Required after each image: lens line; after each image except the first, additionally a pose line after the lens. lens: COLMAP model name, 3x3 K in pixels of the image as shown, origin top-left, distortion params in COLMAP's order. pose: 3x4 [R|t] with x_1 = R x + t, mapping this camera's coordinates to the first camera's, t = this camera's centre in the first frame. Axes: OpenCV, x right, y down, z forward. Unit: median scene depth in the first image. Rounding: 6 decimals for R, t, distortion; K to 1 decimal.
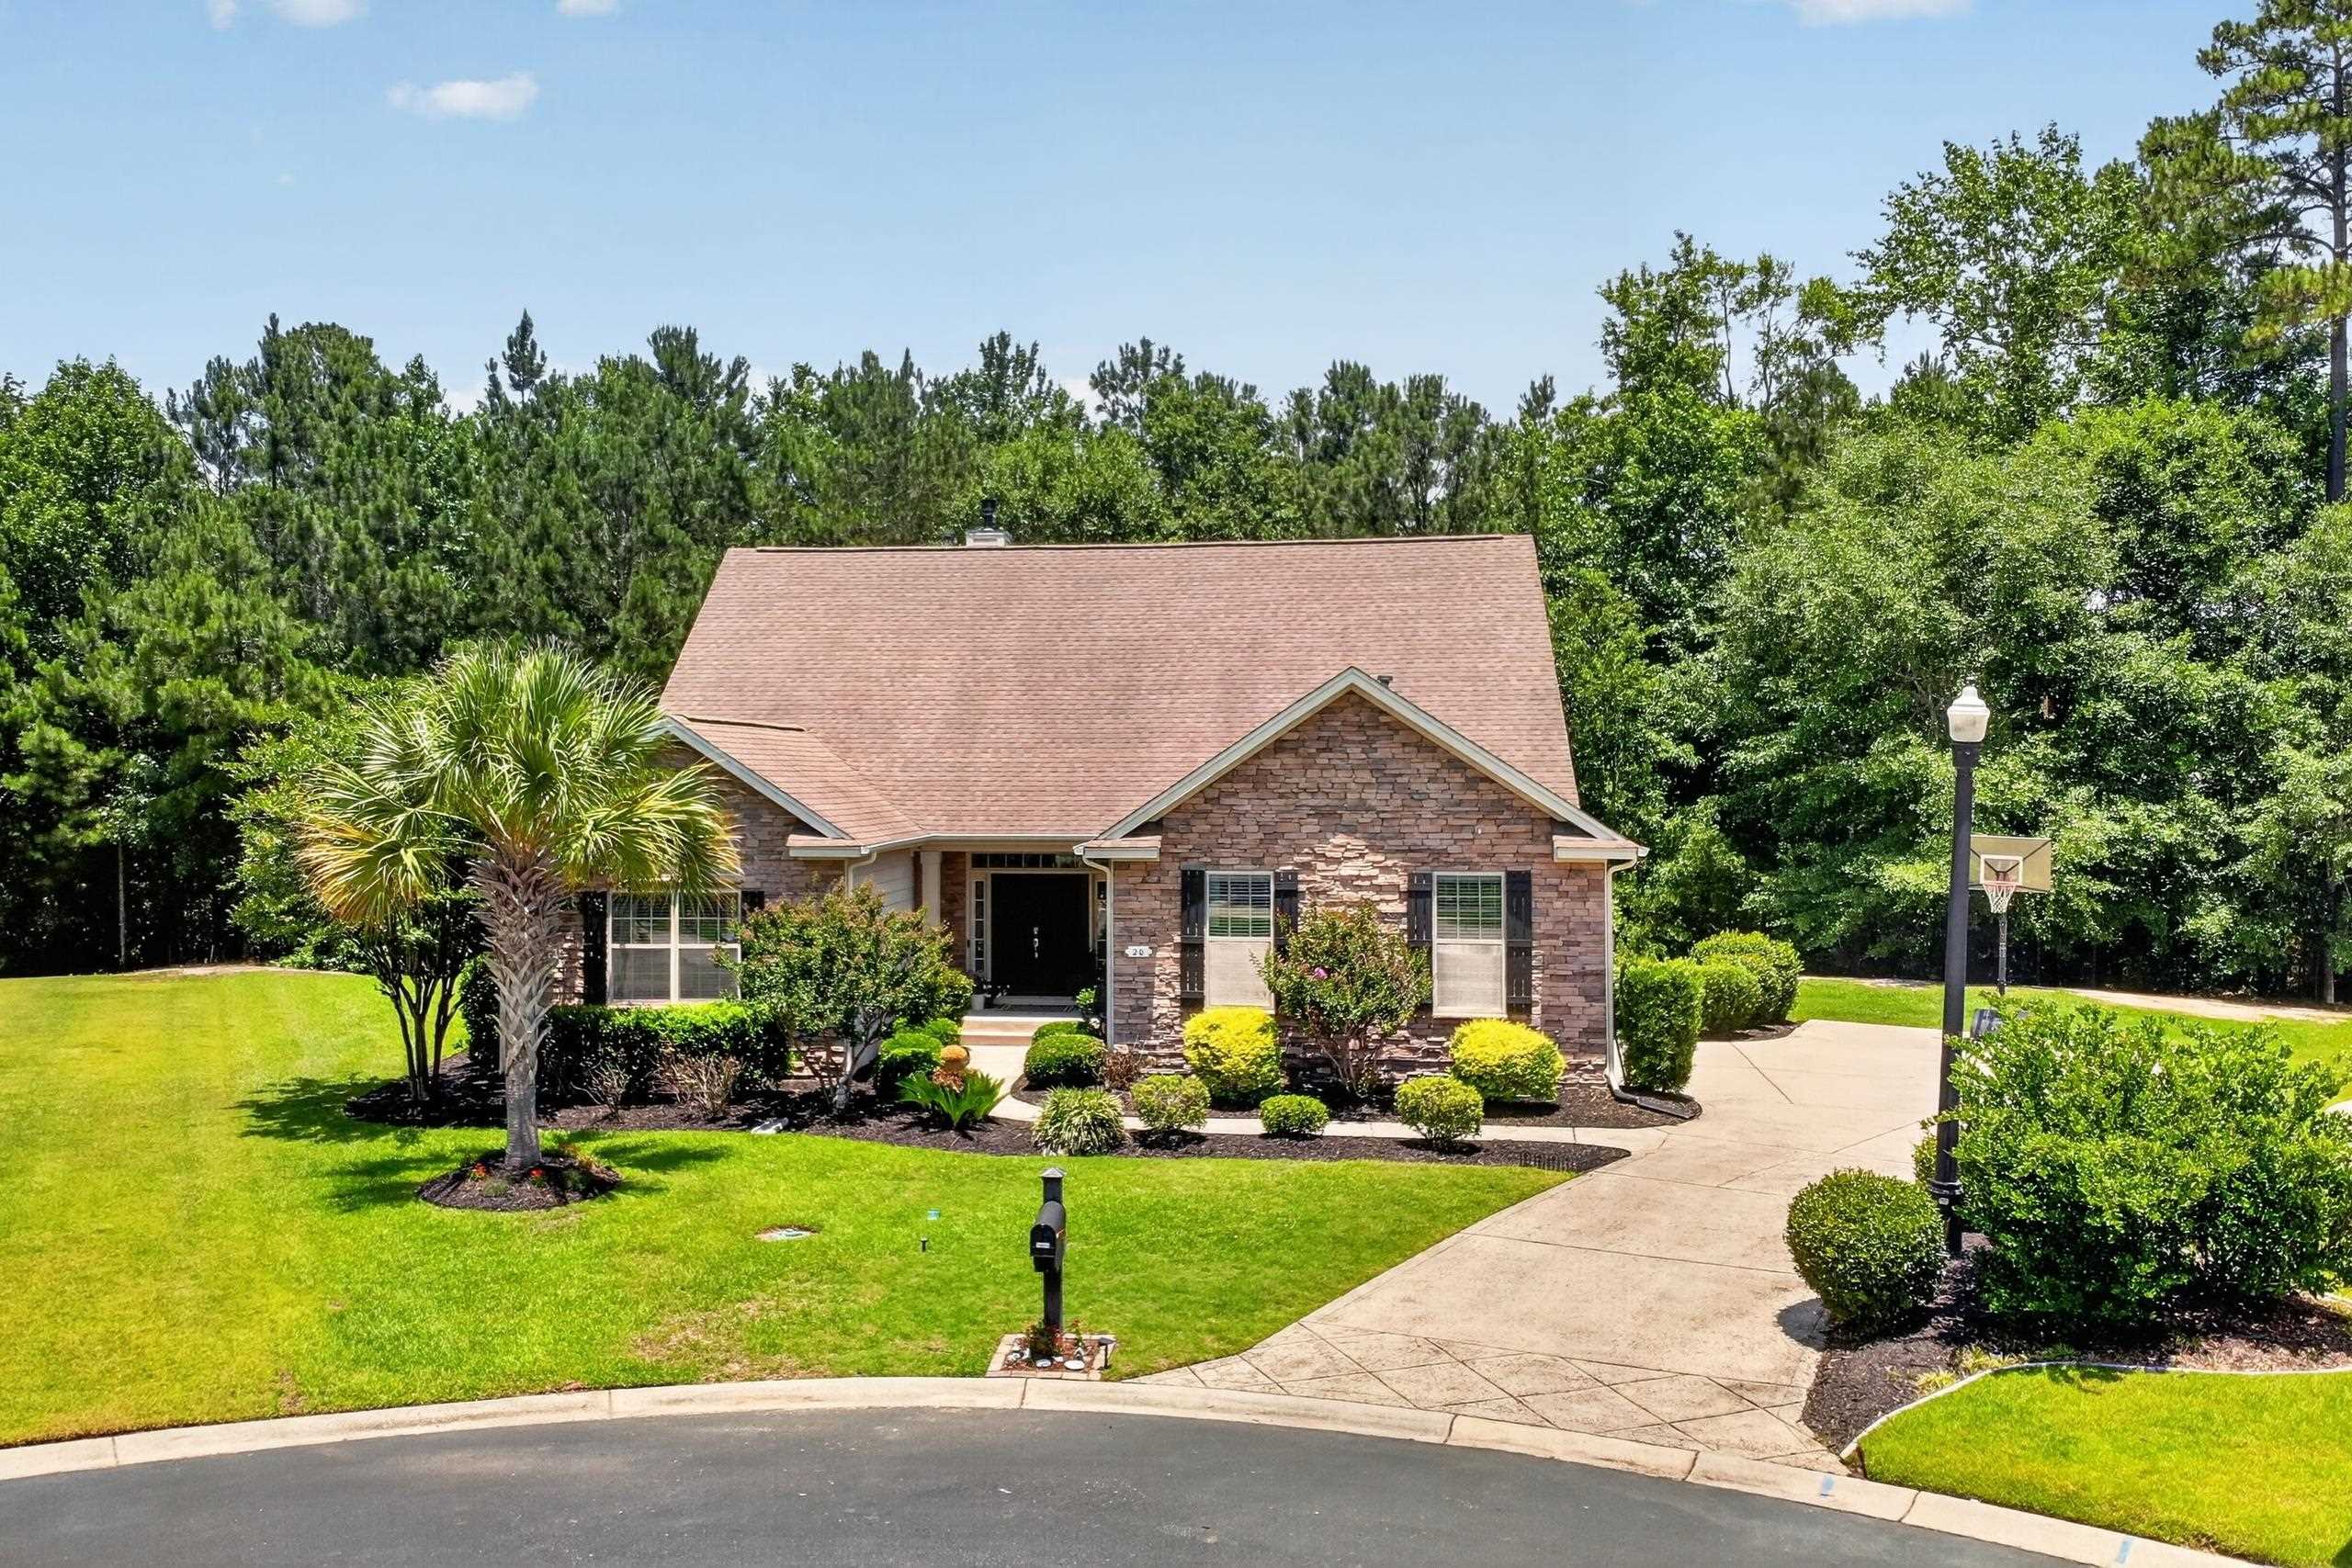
lens RADIAL K [[1934.2, 0, 1073.2], [0, 1934.2, 748.7], [0, 0, 1]] dist [0.214780, -0.480486]
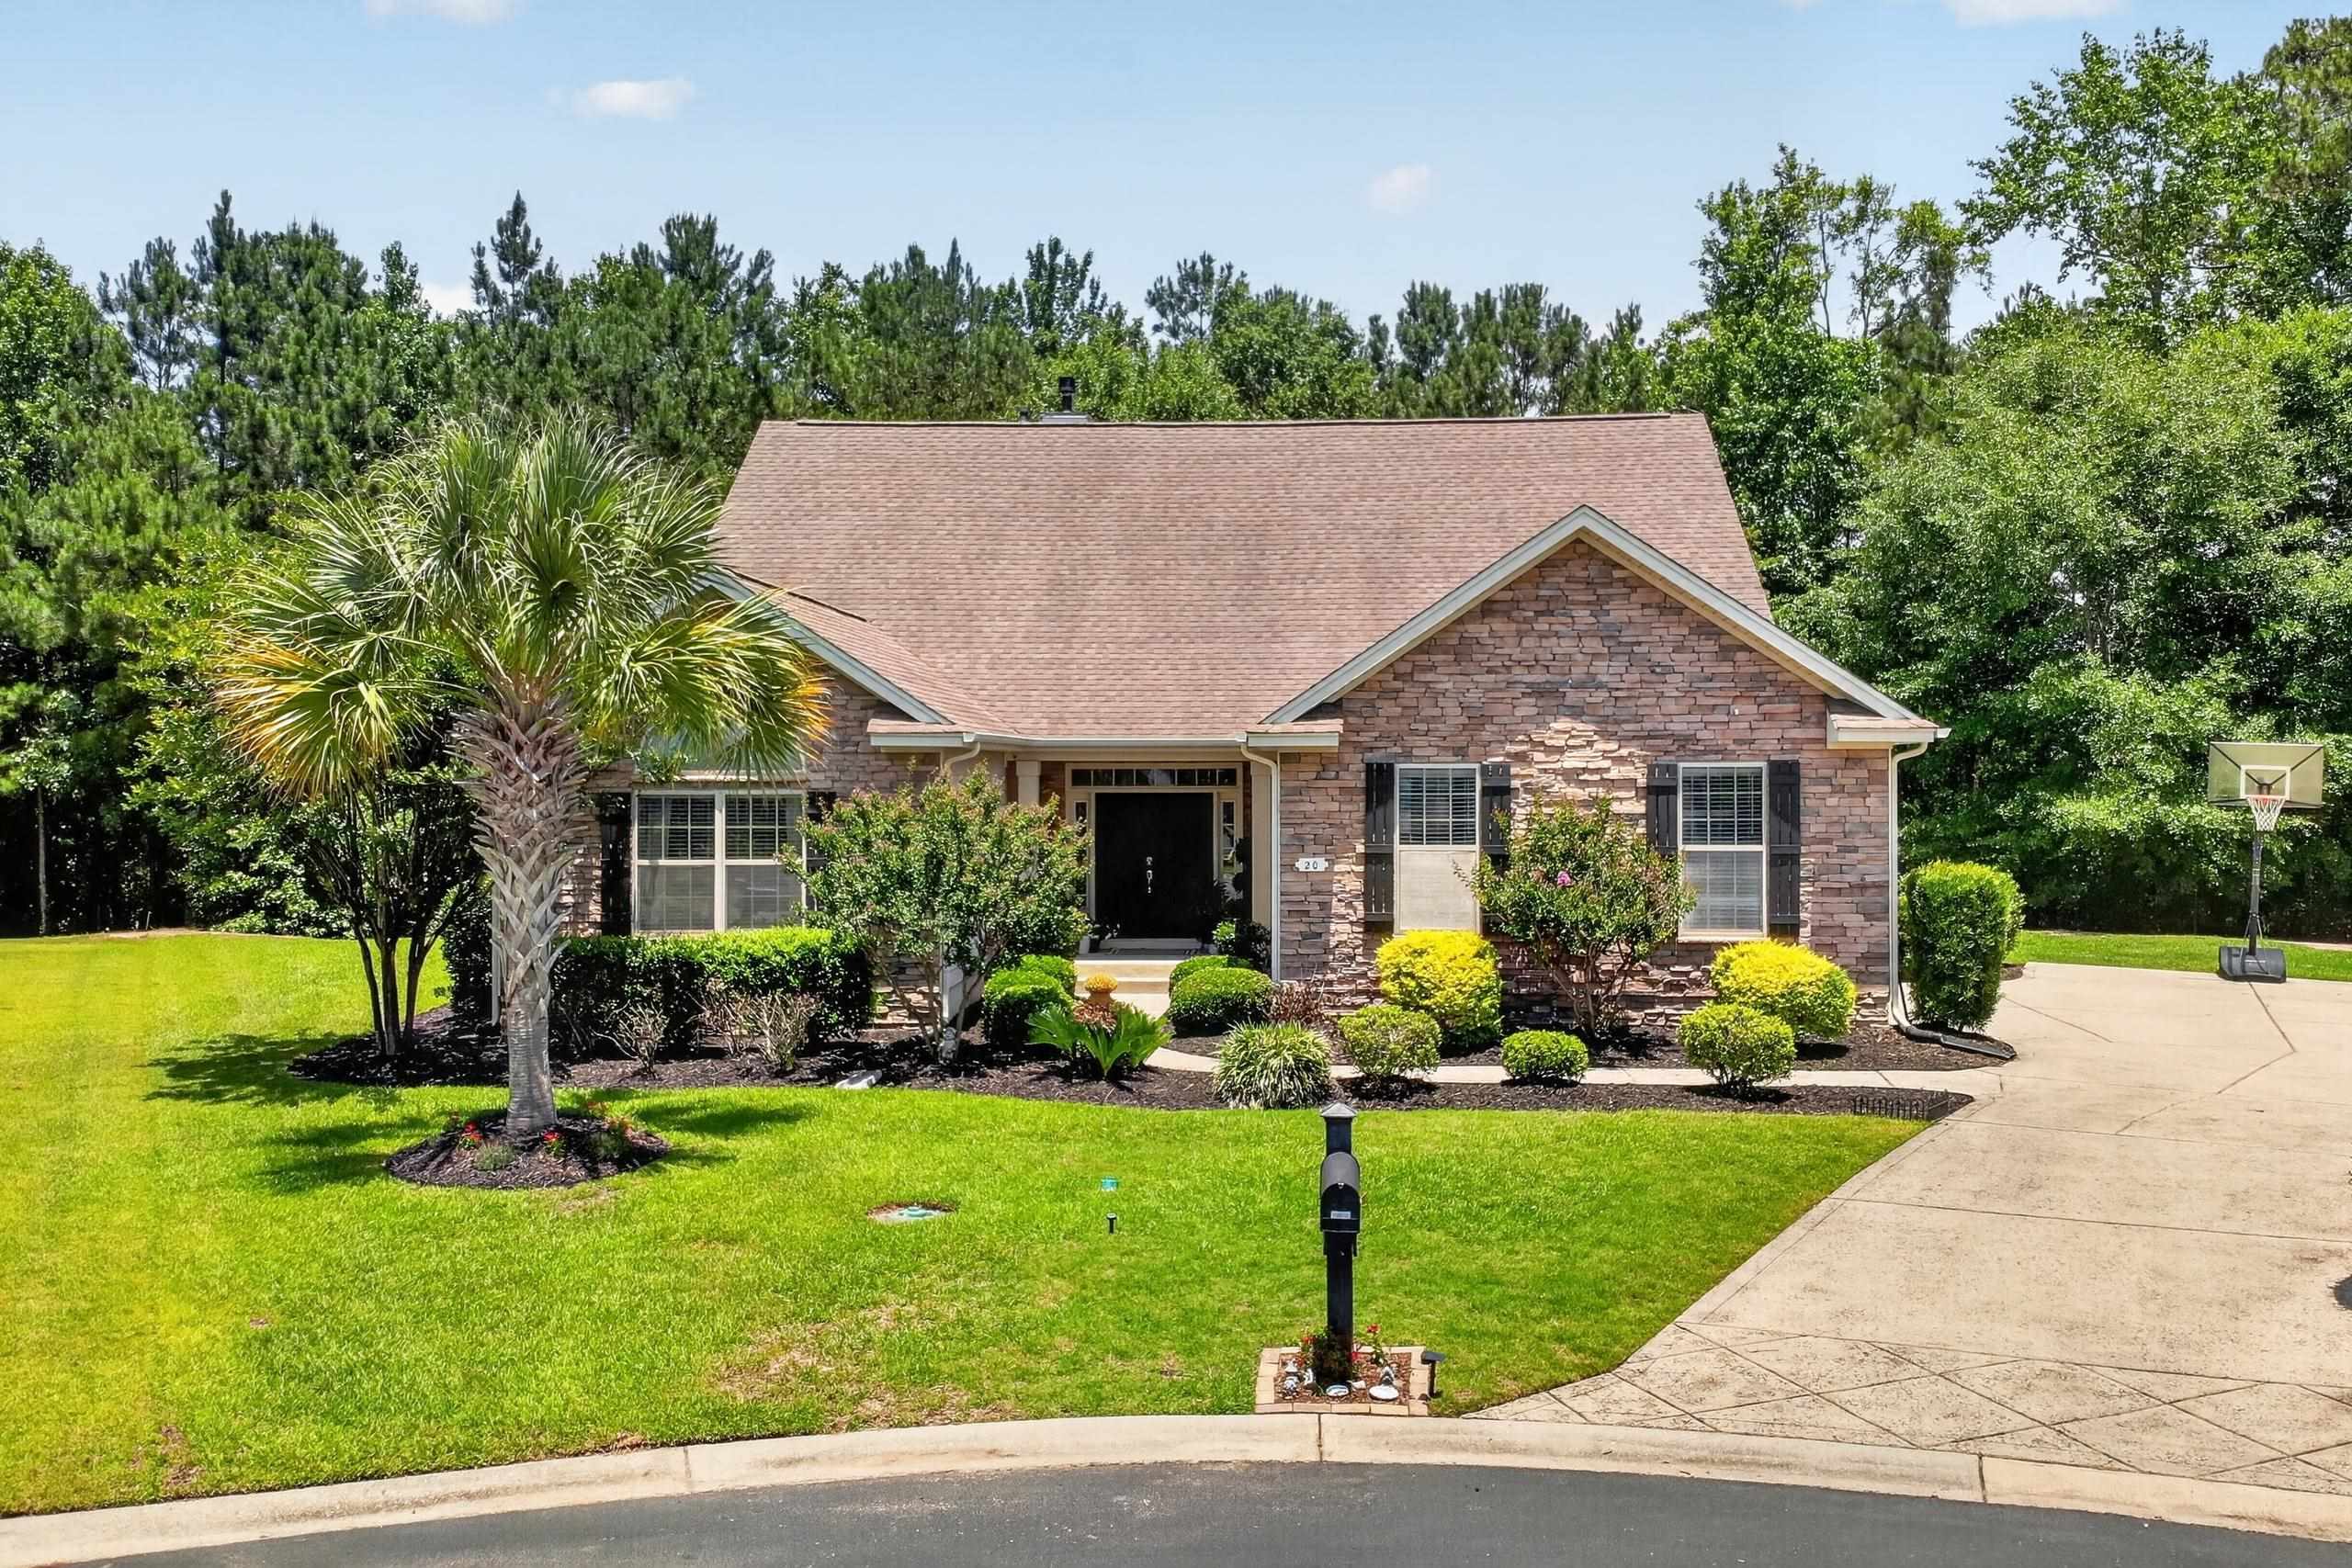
lens RADIAL K [[1948.0, 0, 1222.3], [0, 1948.0, 743.5], [0, 0, 1]] dist [0.175129, -0.344594]
pose [[0.997214, 0.001794, 0.074579, -0.064191], [-0.001712, 0.999998, -0.001170, 0.056119], [-0.074581, 0.001039, 0.997214, 0.199982]]
